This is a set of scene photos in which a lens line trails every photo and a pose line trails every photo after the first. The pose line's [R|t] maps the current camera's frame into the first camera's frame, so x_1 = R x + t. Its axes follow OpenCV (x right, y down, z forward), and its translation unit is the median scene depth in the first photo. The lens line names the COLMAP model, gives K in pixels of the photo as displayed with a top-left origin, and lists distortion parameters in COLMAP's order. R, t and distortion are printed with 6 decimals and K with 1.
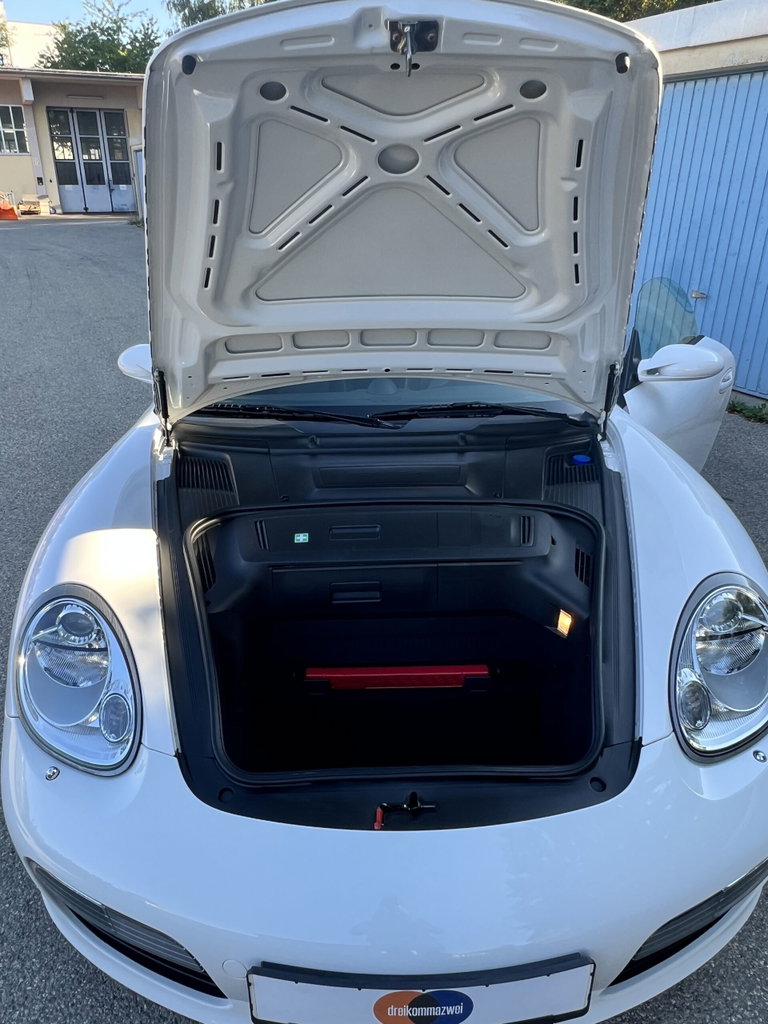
lens RADIAL K [[732.3, 0, 375.7], [0, 732.3, 521.3], [0, 0, 1]] dist [-0.007352, 0.001105]
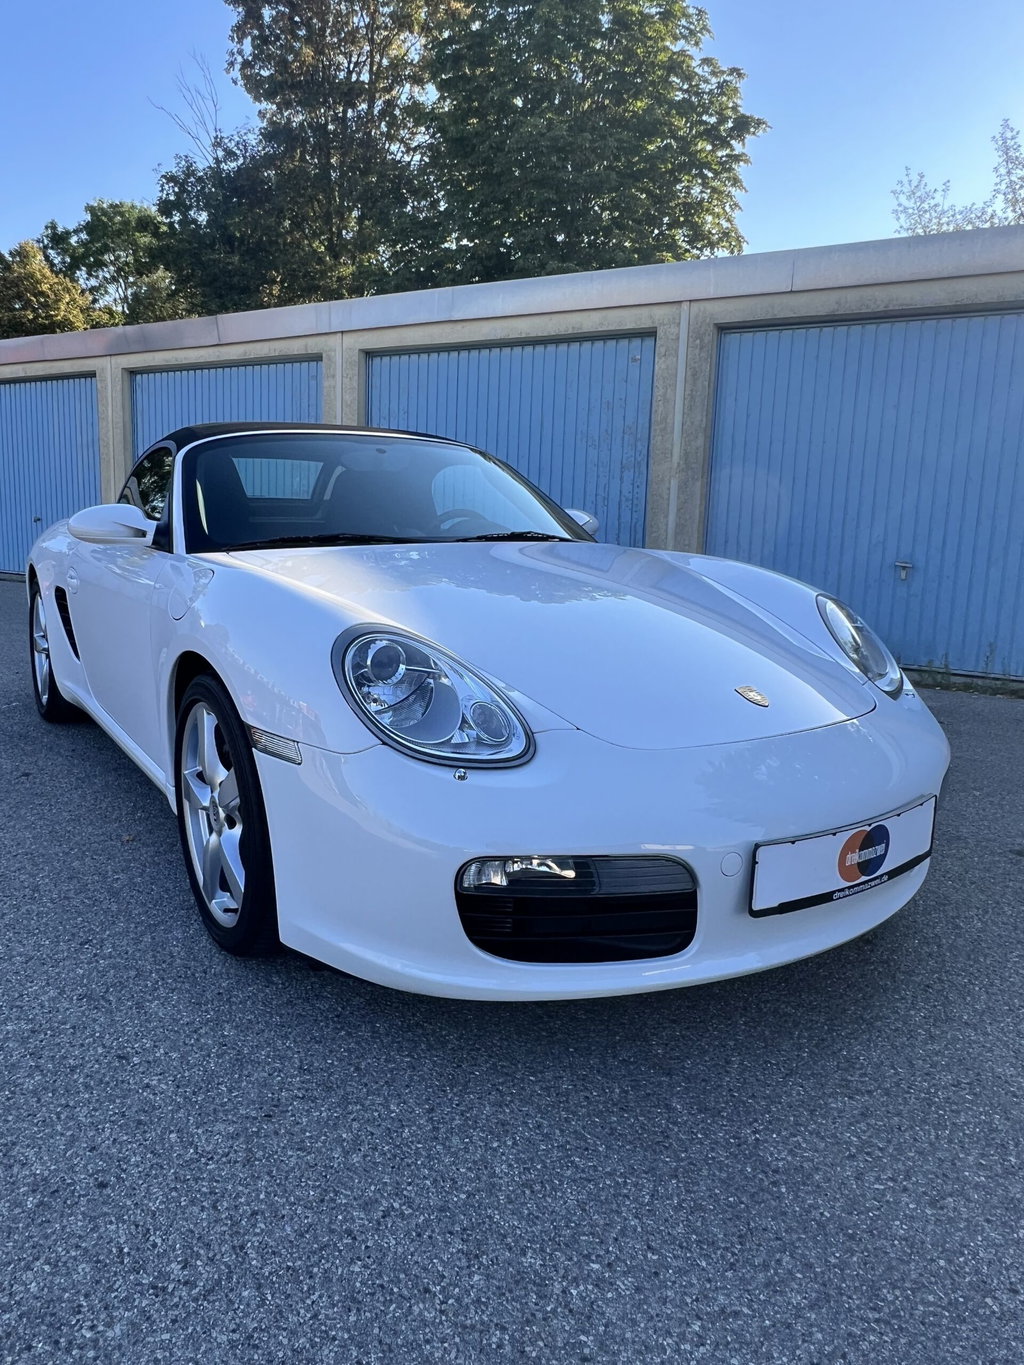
lens RADIAL K [[914.5, 0, 506.0], [0, 914.5, 685.6], [0, 0, 1]] dist [-0.007358, -0.001191]
pose [[0.839462, -0.084762, 0.536767, -0.826288], [0.211995, 0.960578, -0.179857, 0.375091], [-0.500362, 0.264775, 0.824338, -0.009420]]
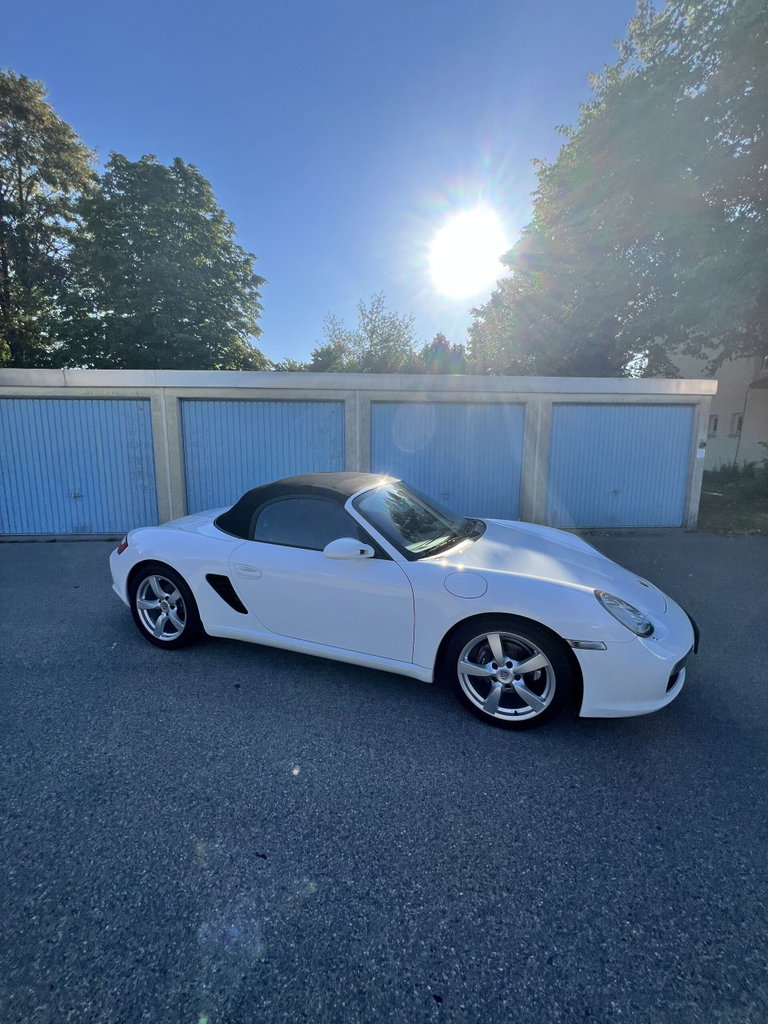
lens RADIAL K [[410.0, 0, 384.2], [0, 410.0, 515.6], [0, 0, 1]] dist [-0.005161, 0.001076]
pose [[0.367854, -0.163425, 0.915410, -1.797741], [0.397477, 0.917603, 0.004092, -0.416630], [-0.840652, 0.362350, 0.402502, 0.877767]]
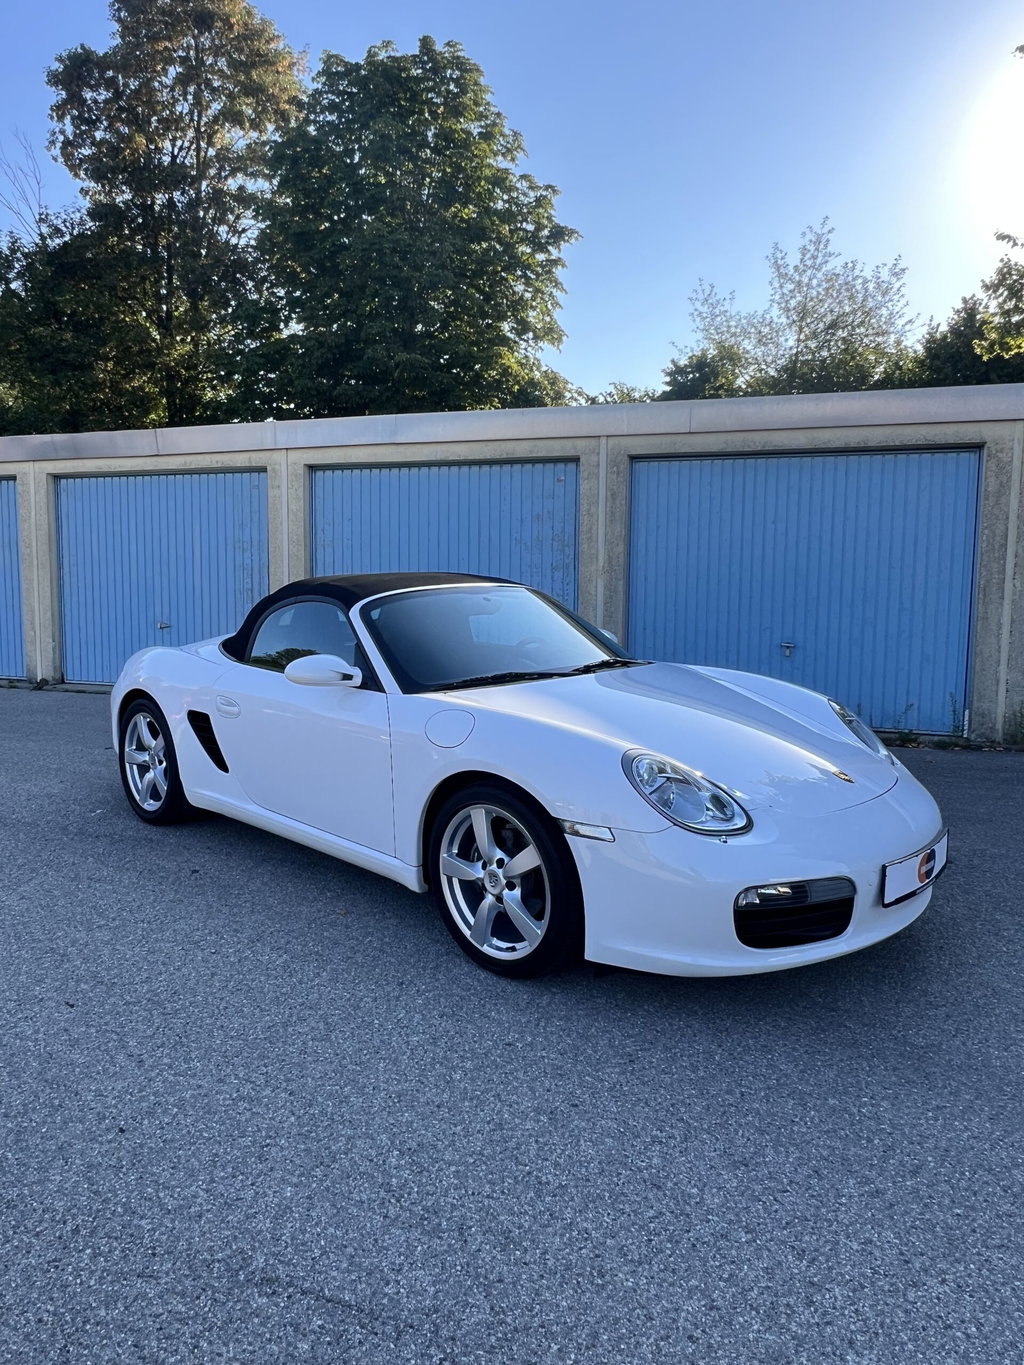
lens RADIAL K [[914.5, 0, 507.5], [0, 914.5, 691.2], [0, 0, 1]] dist [-0.007358, -0.001191]
pose [[0.703203, -0.097587, 0.704260, -1.731451], [0.303954, 0.936718, -0.173700, 0.201147], [-0.642743, 0.336209, 0.688365, -0.123161]]
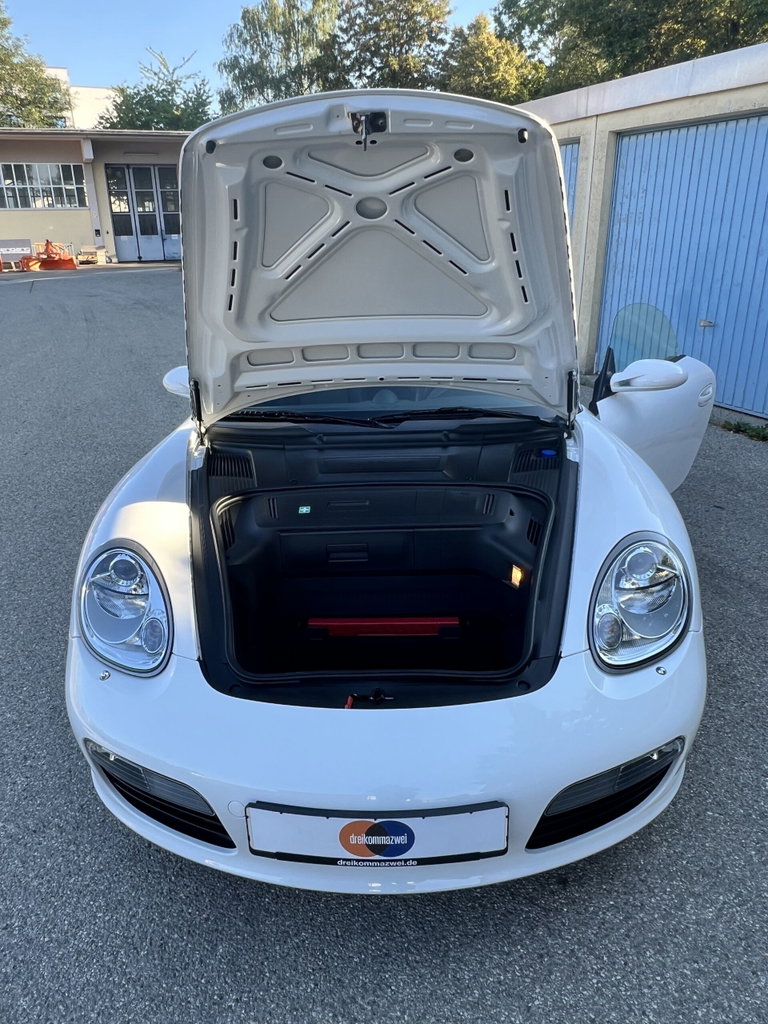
lens RADIAL K [[732.3, 0, 378.1], [0, 732.3, 526.3], [0, 0, 1]] dist [-0.007352, 0.001105]
pose [[0.998398, -0.000419, -0.056575, 0.097381], [-0.002166, 0.998956, -0.045630, 0.112666], [0.056535, 0.045680, 0.997355, -0.235164]]
